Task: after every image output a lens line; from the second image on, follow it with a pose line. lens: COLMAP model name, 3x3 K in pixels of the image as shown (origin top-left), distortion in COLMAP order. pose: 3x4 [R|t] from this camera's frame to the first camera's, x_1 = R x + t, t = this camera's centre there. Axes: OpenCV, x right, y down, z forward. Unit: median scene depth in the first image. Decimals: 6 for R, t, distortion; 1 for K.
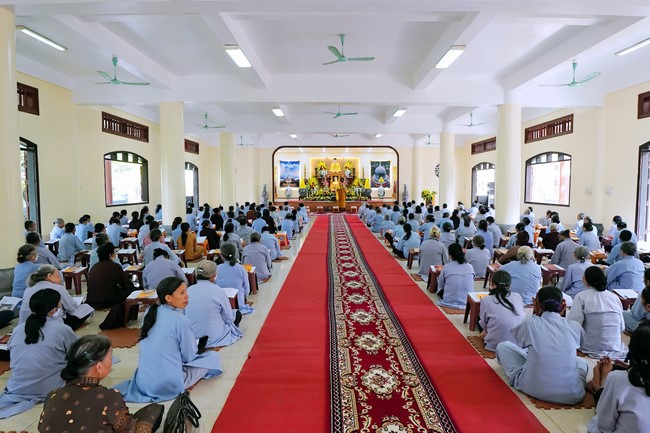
lens RADIAL K [[407.5, 0, 338.3], [0, 407.5, 216.4], [0, 0, 1]] dist [-0.027634, 0.000659]
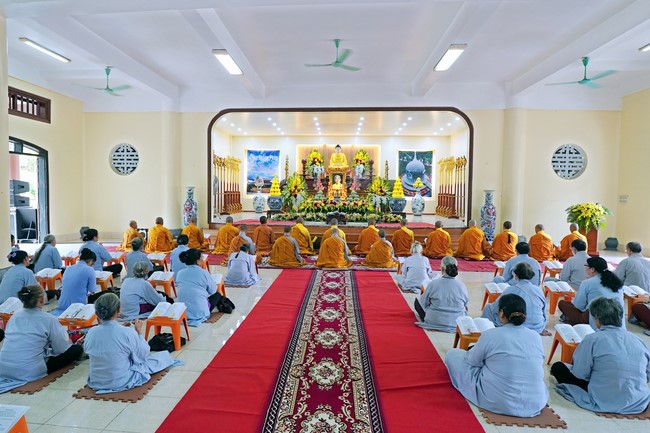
lens RADIAL K [[383.8, 0, 305.3], [0, 383.8, 215.0], [0, 0, 1]] dist [-0.034229, 0.000252]
pose [[0.994387, 0.017708, -0.104308, 0.008140], [-0.019680, 0.999646, -0.017901, -0.059248], [0.103954, 0.019854, 0.994384, 0.837551]]
